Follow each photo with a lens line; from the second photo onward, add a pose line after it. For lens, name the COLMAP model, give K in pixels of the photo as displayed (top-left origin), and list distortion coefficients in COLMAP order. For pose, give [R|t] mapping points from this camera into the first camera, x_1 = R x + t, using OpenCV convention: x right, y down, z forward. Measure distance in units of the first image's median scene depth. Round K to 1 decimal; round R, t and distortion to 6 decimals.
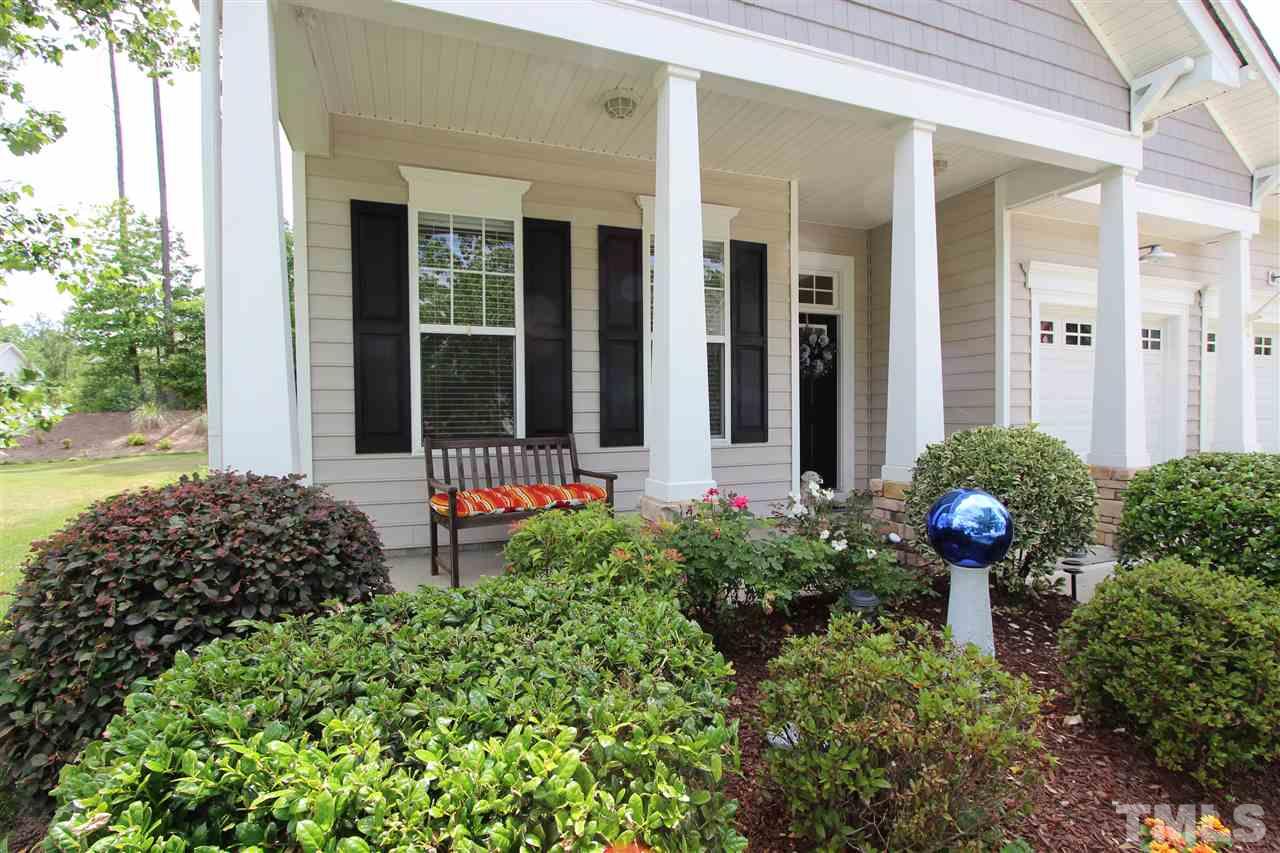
lens RADIAL K [[593.8, 0, 640.0], [0, 593.8, 426.5], [0, 0, 1]] dist [-0.003908, -0.000901]
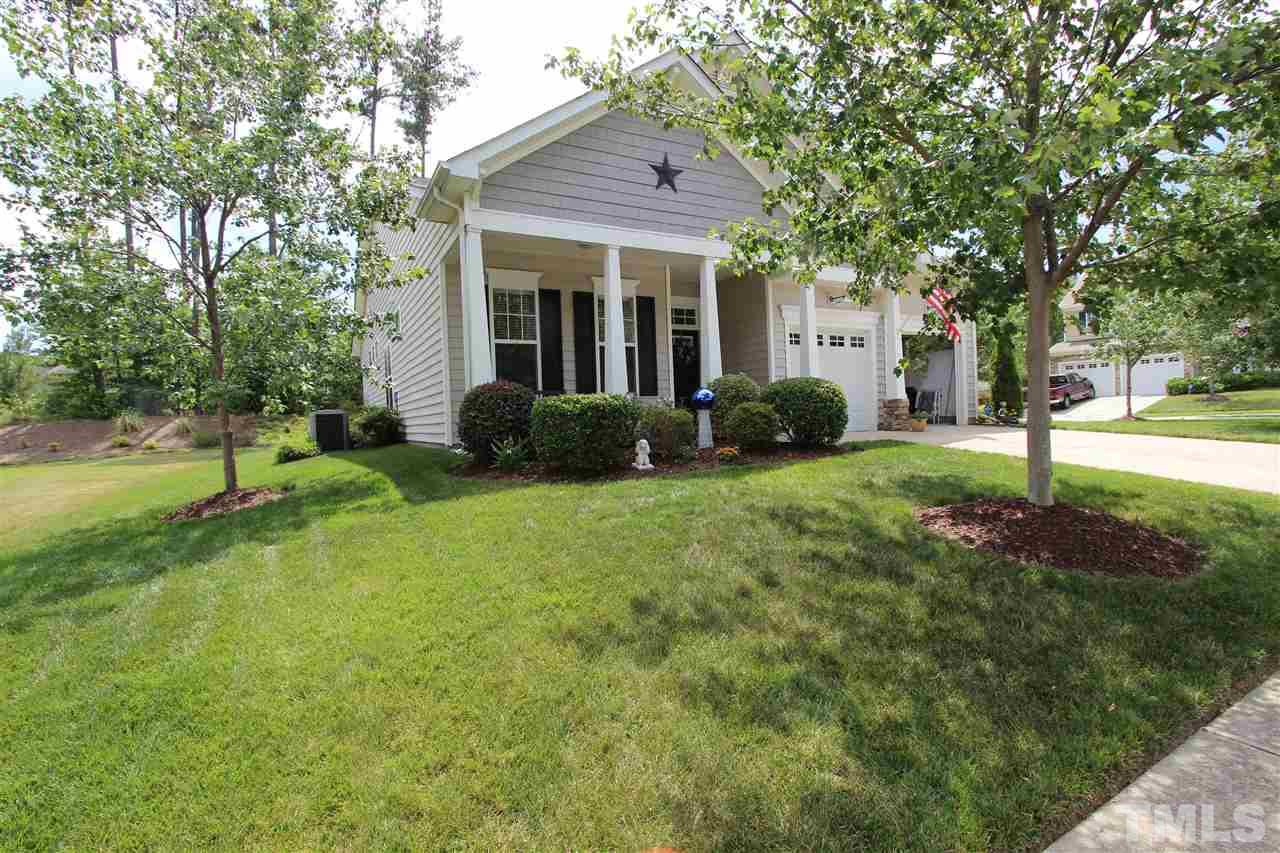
lens RADIAL K [[593.8, 0, 640.0], [0, 593.8, 426.5], [0, 0, 1]] dist [-0.003908, -0.000901]
pose [[0.990419, -0.030901, 0.134594, -0.126460], [0.032429, 0.999432, -0.009177, 0.158752], [-0.134234, 0.013454, 0.990858, -1.058400]]
